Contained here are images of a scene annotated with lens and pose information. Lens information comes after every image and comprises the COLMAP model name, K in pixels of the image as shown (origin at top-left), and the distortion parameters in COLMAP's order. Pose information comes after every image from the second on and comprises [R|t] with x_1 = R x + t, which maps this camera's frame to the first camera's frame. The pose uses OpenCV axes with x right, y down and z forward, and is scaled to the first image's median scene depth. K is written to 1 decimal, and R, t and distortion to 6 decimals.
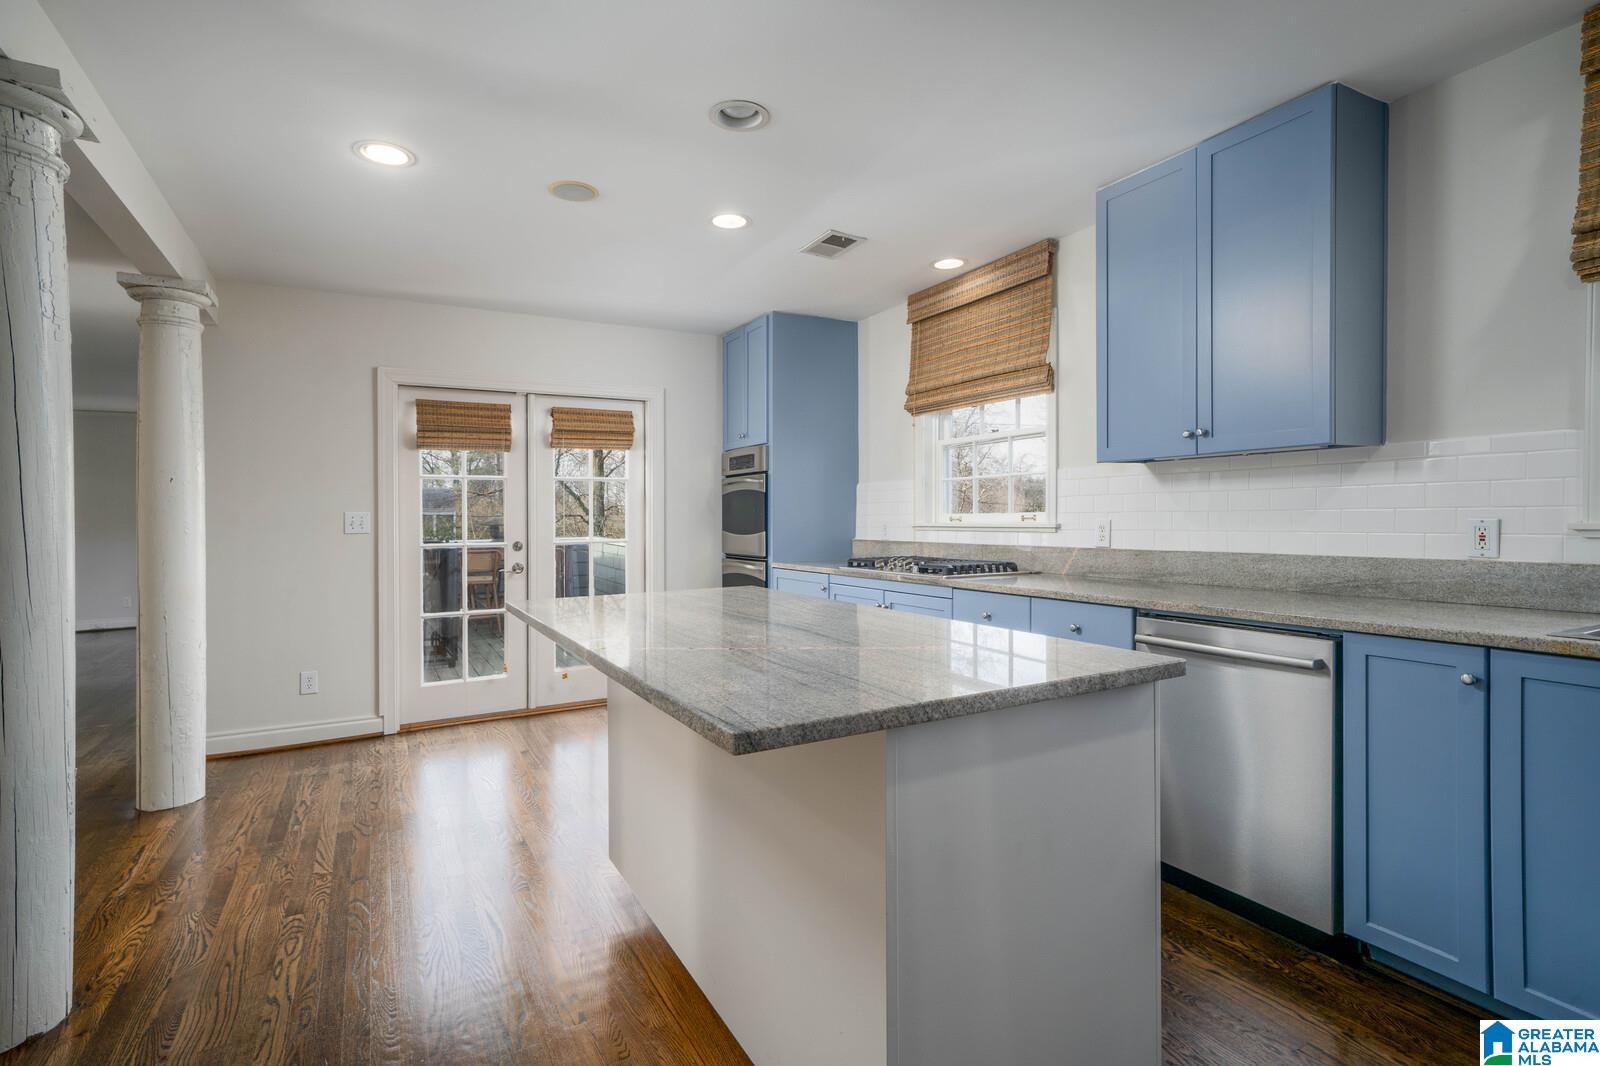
lens RADIAL K [[785.8, 0, 796.0], [0, 785.8, 526.8], [0, 0, 1]] dist [0.005015, 0.001305]
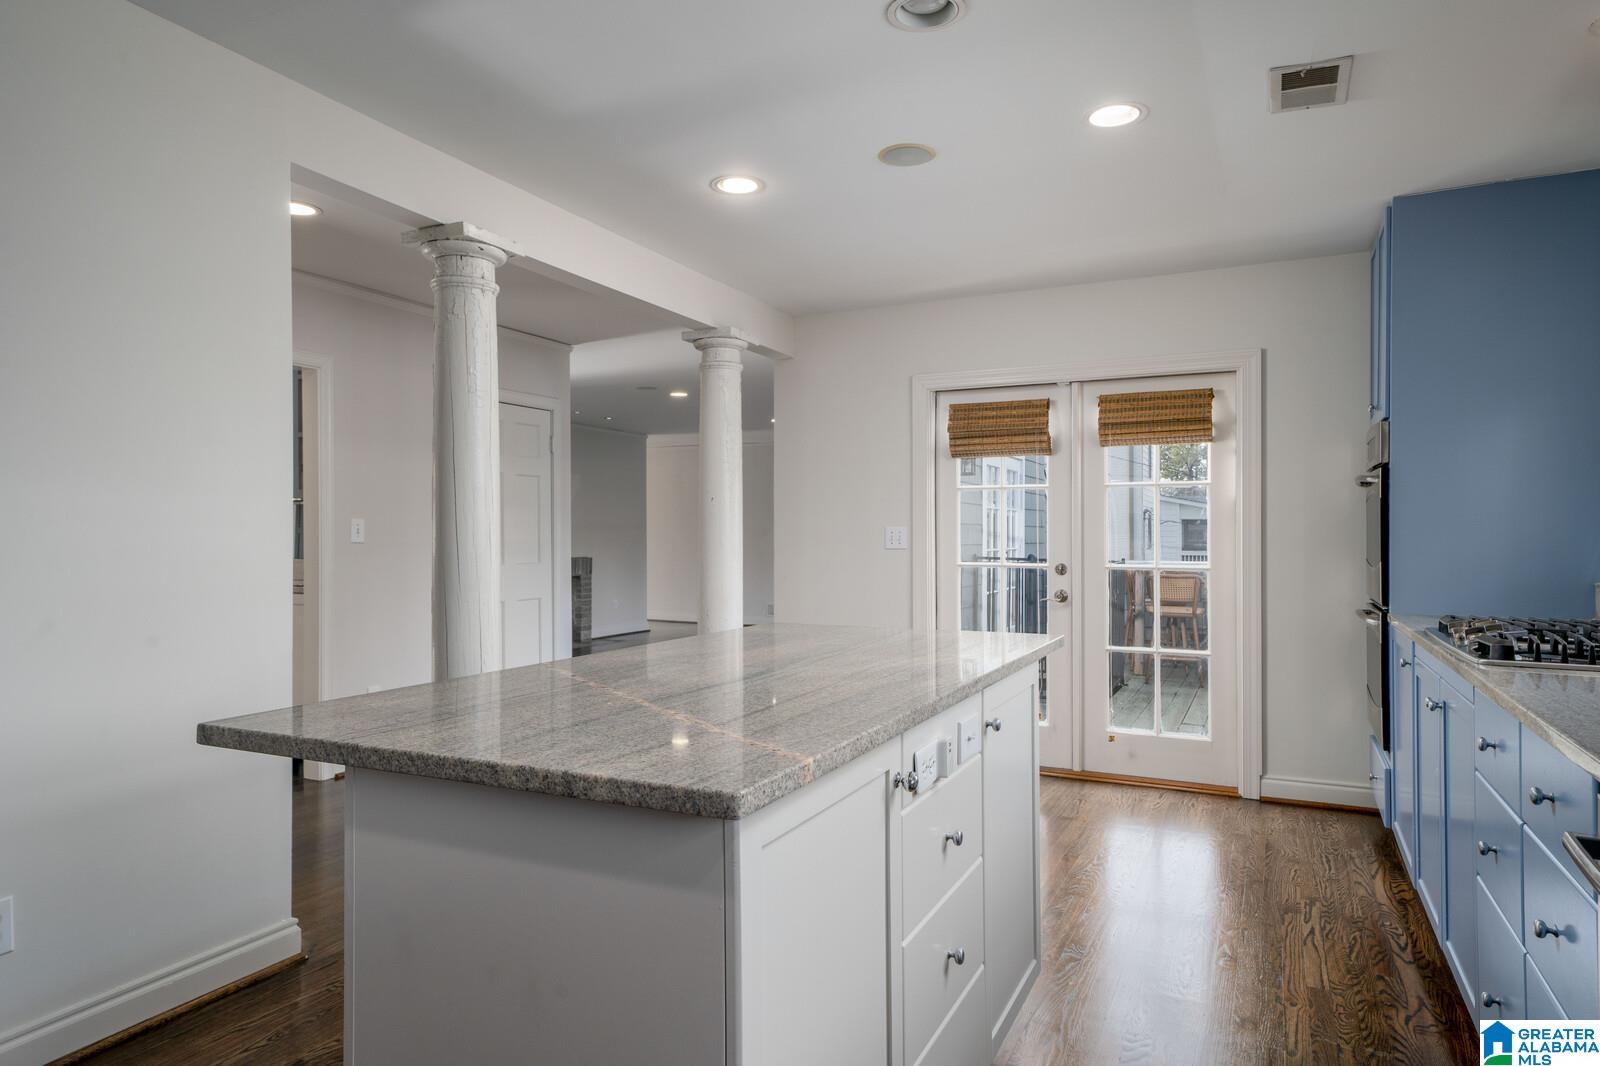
lens RADIAL K [[956.3, 0, 742.5], [0, 956.3, 538.5], [0, 0, 1]] dist [0.006273, 0.002375]
pose [[0.557672, 0.013959, -0.829944, 0.295662], [-0.018128, 0.999825, 0.004635, -0.006132], [0.829864, 0.012460, 0.557827, 0.166979]]
